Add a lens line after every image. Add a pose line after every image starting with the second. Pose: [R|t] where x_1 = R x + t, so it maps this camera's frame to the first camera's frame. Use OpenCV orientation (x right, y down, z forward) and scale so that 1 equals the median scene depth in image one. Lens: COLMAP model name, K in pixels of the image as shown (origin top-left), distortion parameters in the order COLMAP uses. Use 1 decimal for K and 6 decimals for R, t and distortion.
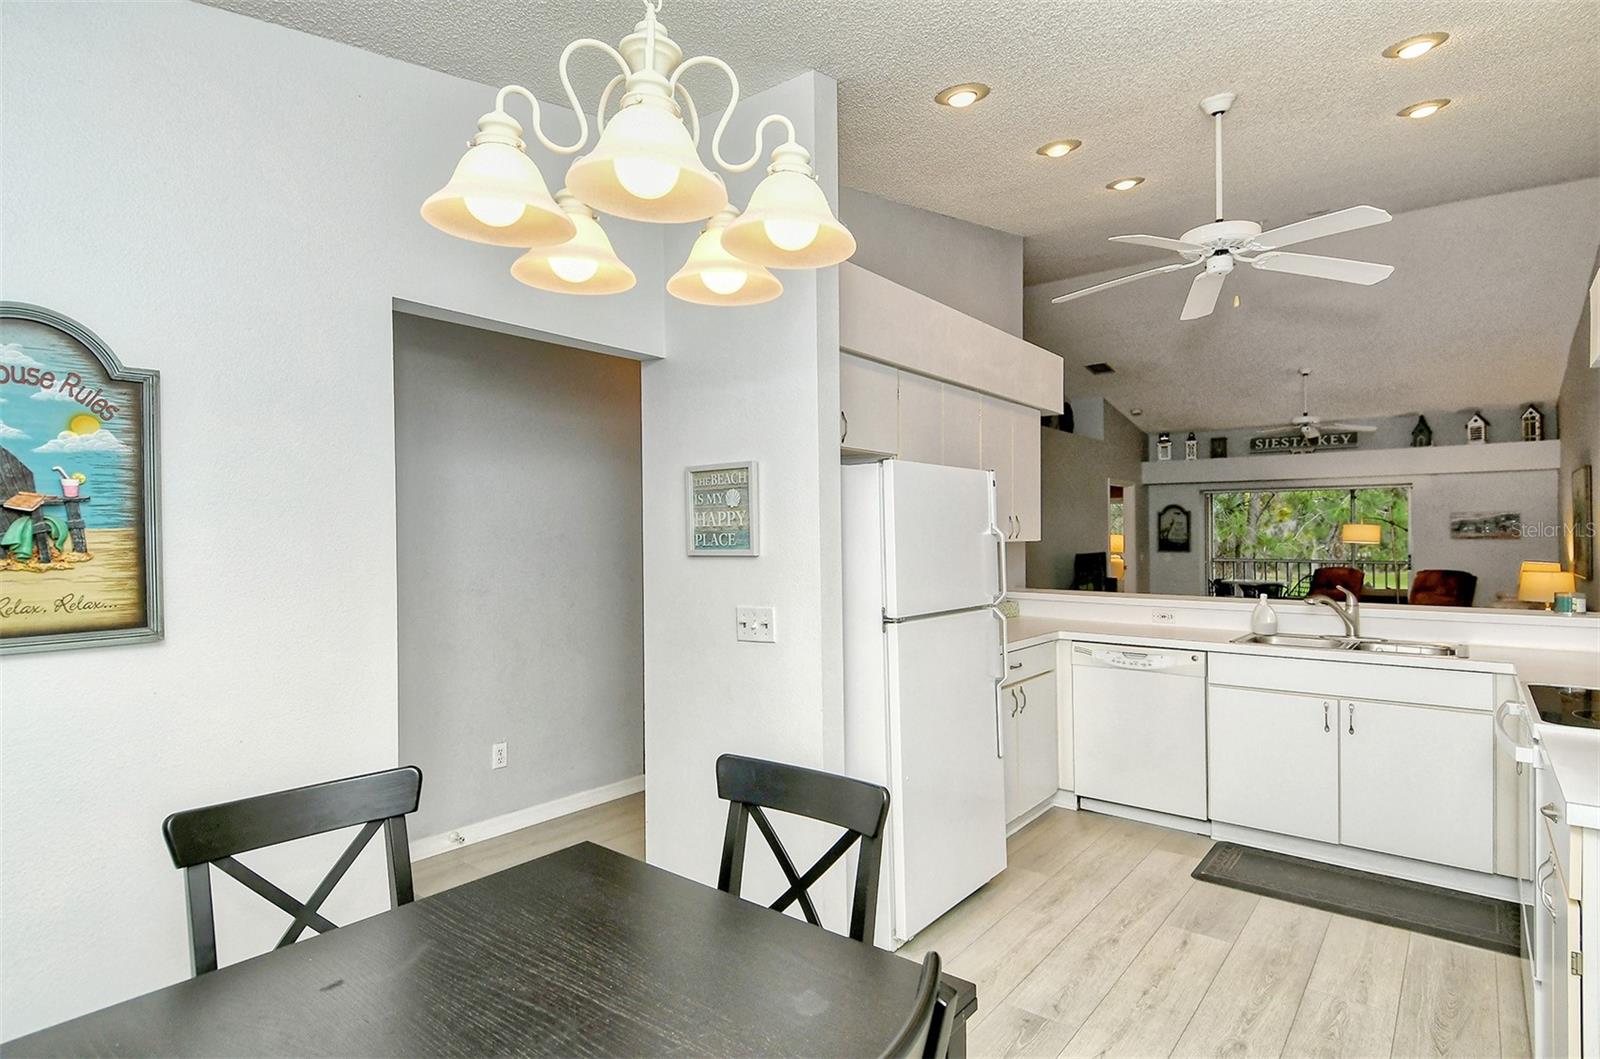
lens RADIAL K [[853.0, 0, 810.1], [0, 853.0, 514.1], [0, 0, 1]] dist [0.026460, -0.018188]
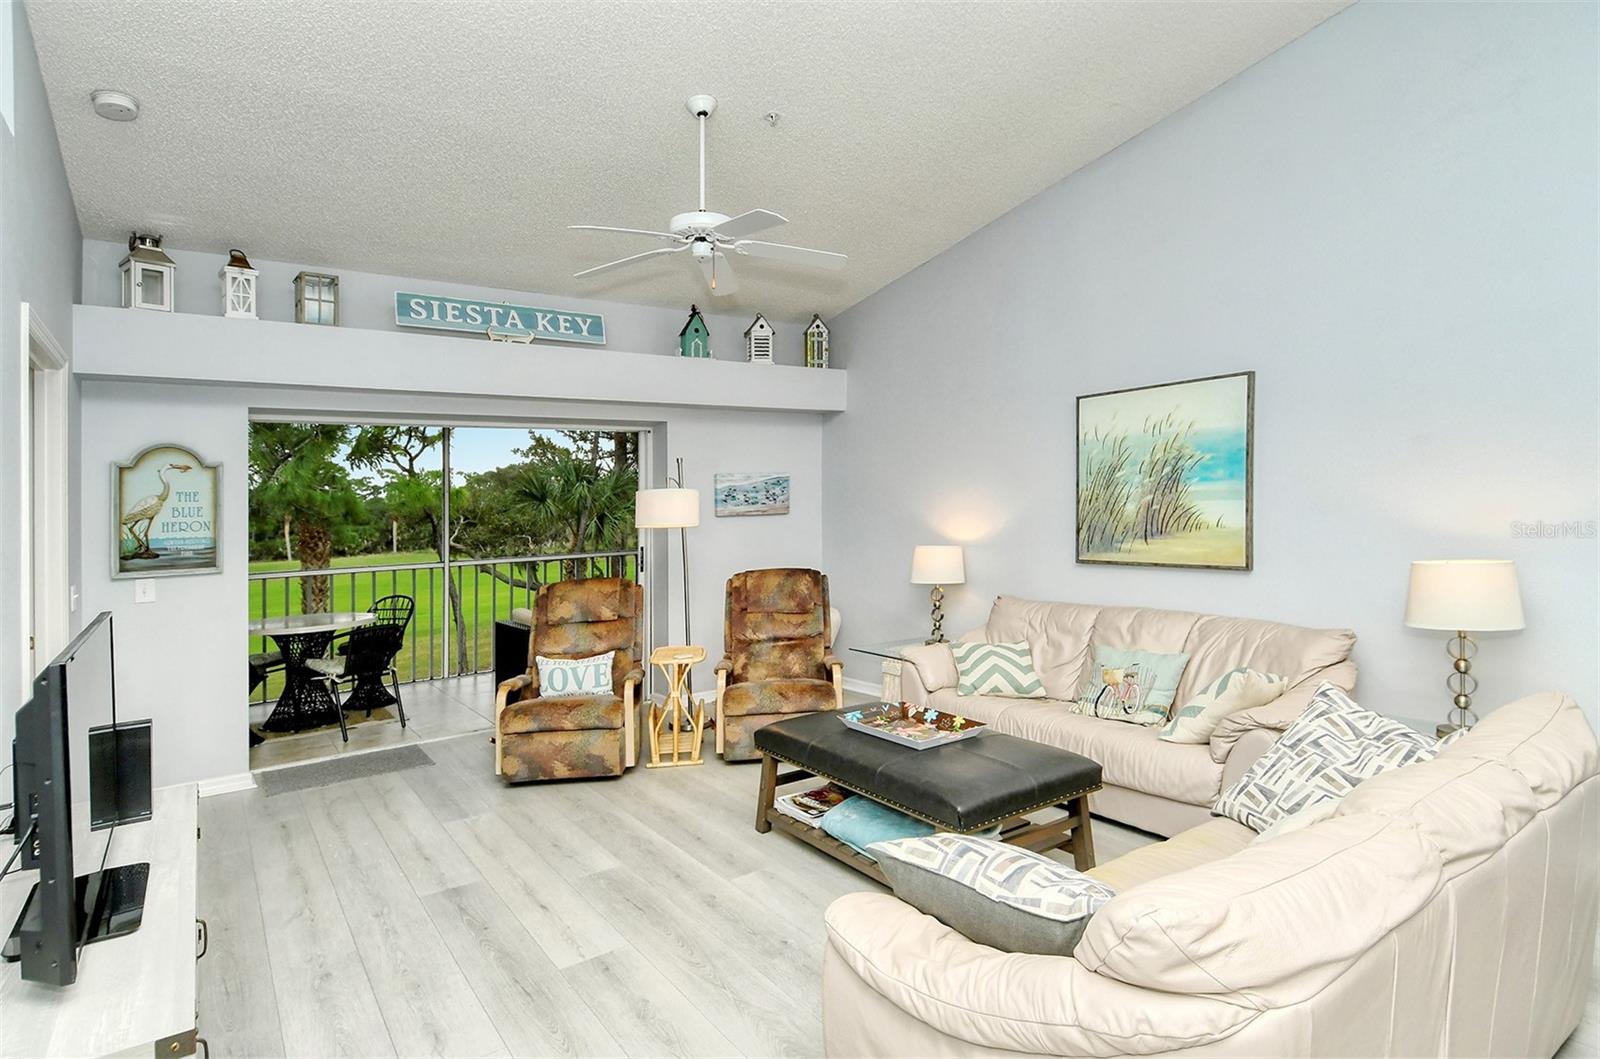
lens RADIAL K [[853.0, 0, 826.2], [0, 853.0, 492.1], [0, 0, 1]] dist [0.026460, -0.018188]
pose [[0.273181, 0.008188, 0.961928, 0.189094], [0.008156, 0.999908, -0.010828, 0.019221], [-0.961928, 0.010804, 0.273090, 0.785151]]
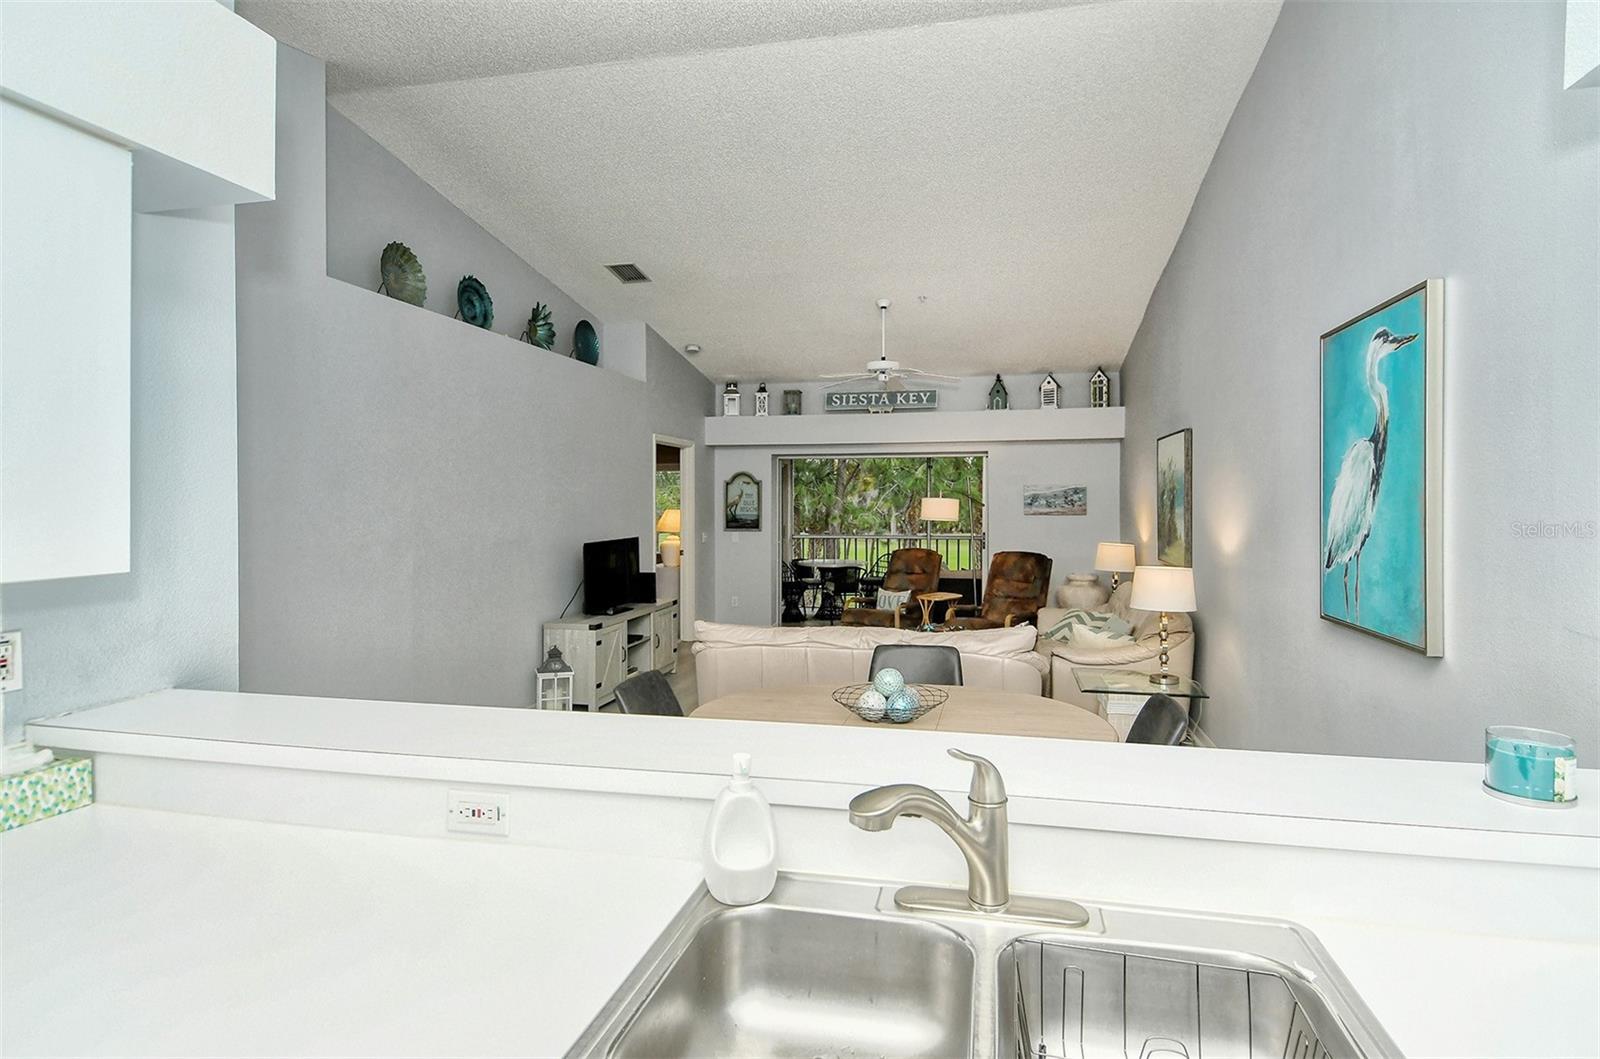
lens RADIAL K [[853.0, 0, 809.9], [0, 853.0, 491.0], [0, 0, 1]] dist [0.026460, -0.018188]
pose [[0.906969, 0.005162, 0.421167, 0.175373], [-0.010345, 0.999896, 0.010023, -0.002386], [-0.421071, -0.013448, 0.906928, 0.298621]]
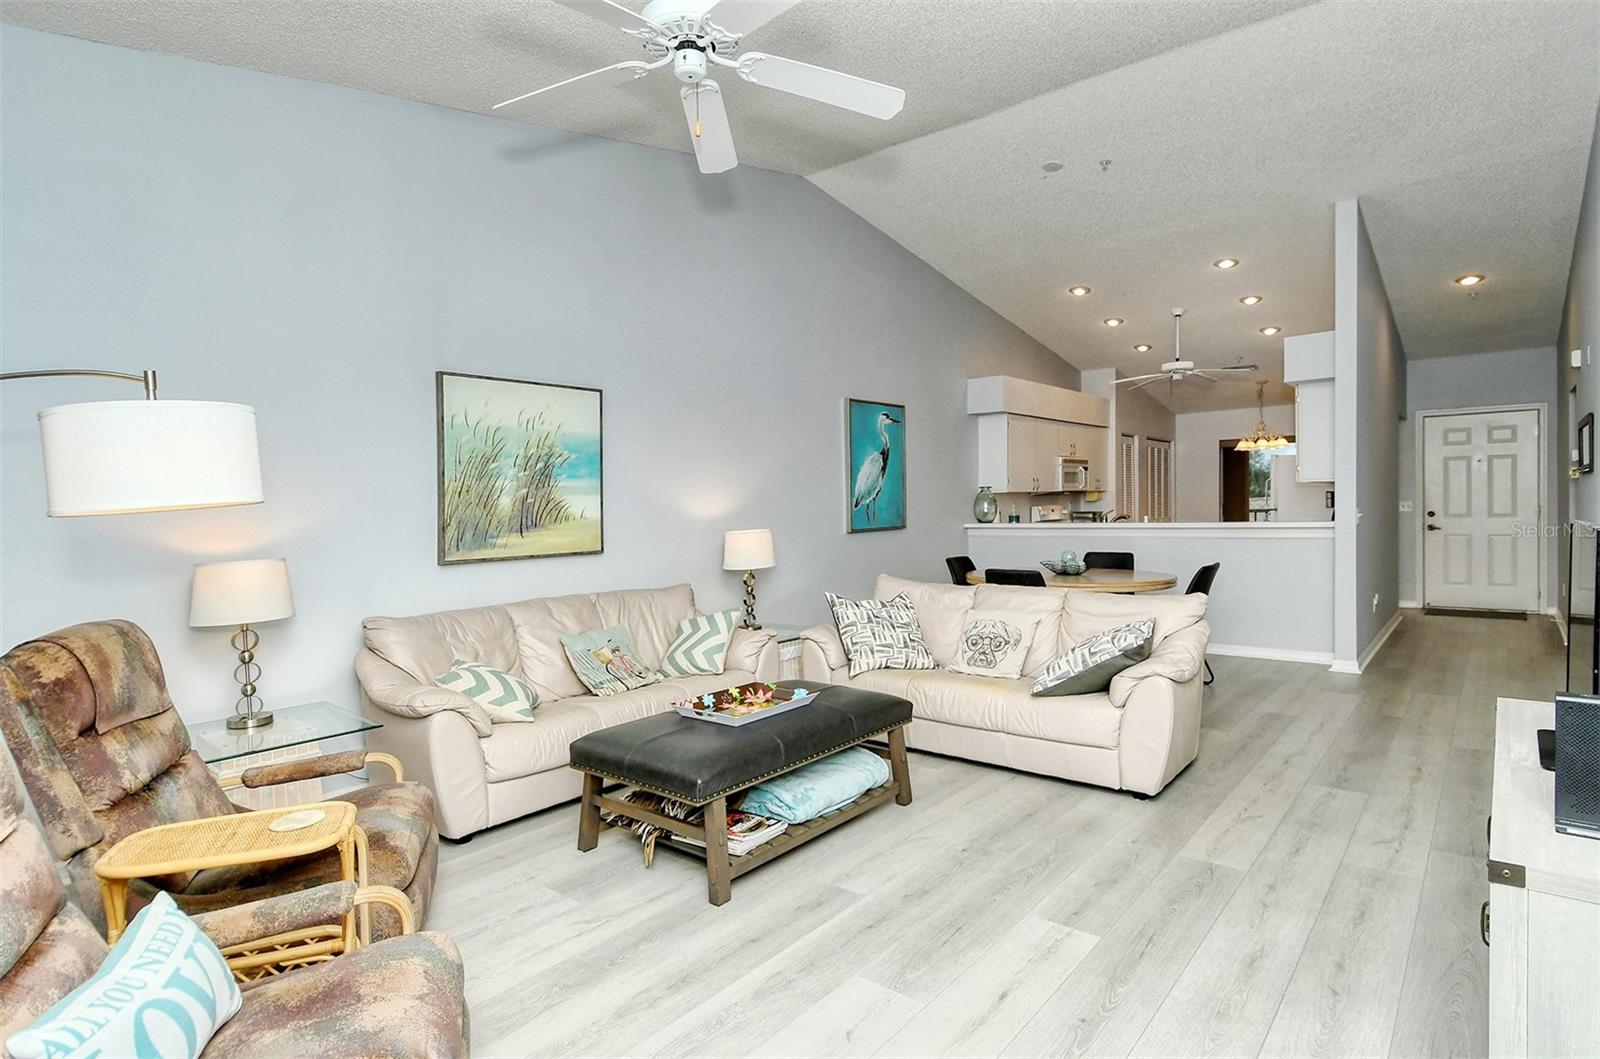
lens RADIAL K [[853.0, 0, 833.0], [0, 853.0, 520.1], [0, 0, 1]] dist [0.026460, -0.018188]
pose [[-0.999645, 0.026476, 0.003028, 0.502802], [0.026460, 0.999636, -0.005192, 0.040563], [-0.003164, -0.005110, -0.999982, 1.197578]]
